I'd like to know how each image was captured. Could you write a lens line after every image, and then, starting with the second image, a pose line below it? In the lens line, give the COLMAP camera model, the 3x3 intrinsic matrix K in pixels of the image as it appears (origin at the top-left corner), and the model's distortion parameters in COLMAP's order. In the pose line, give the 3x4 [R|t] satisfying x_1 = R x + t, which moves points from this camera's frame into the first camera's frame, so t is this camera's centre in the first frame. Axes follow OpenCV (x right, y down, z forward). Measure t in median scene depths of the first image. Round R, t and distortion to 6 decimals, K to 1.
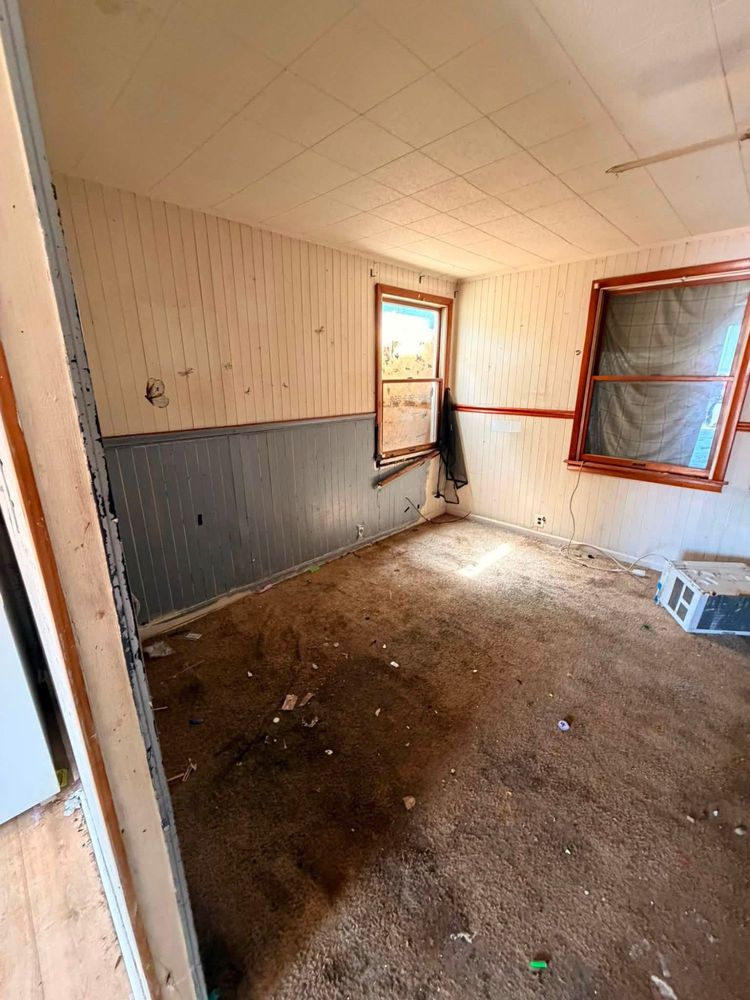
lens RADIAL K [[396.6, 0, 373.9], [0, 396.6, 496.0], [0, 0, 1]] dist [-0.000573, 0.000630]
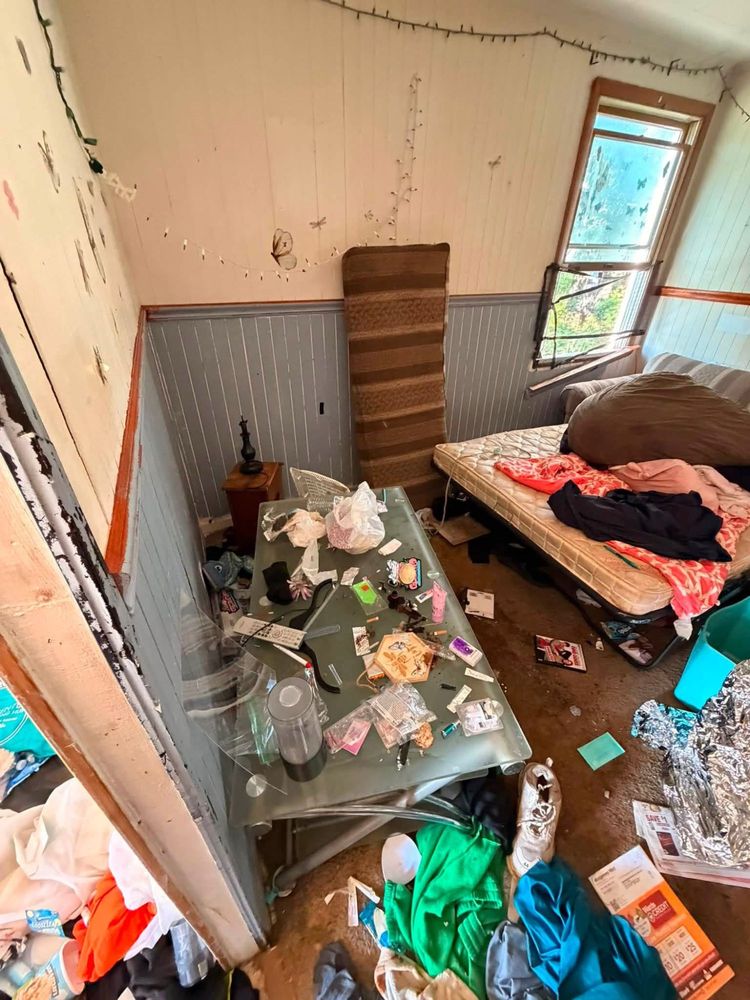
lens RADIAL K [[396.6, 0, 373.9], [0, 396.6, 496.0], [0, 0, 1]] dist [-0.000573, 0.000630]
pose [[0.939440, 0.192183, -0.283758, -0.028576], [-0.113178, 0.955494, 0.272437, -0.011347], [0.323487, -0.223823, 0.919380, 0.166544]]
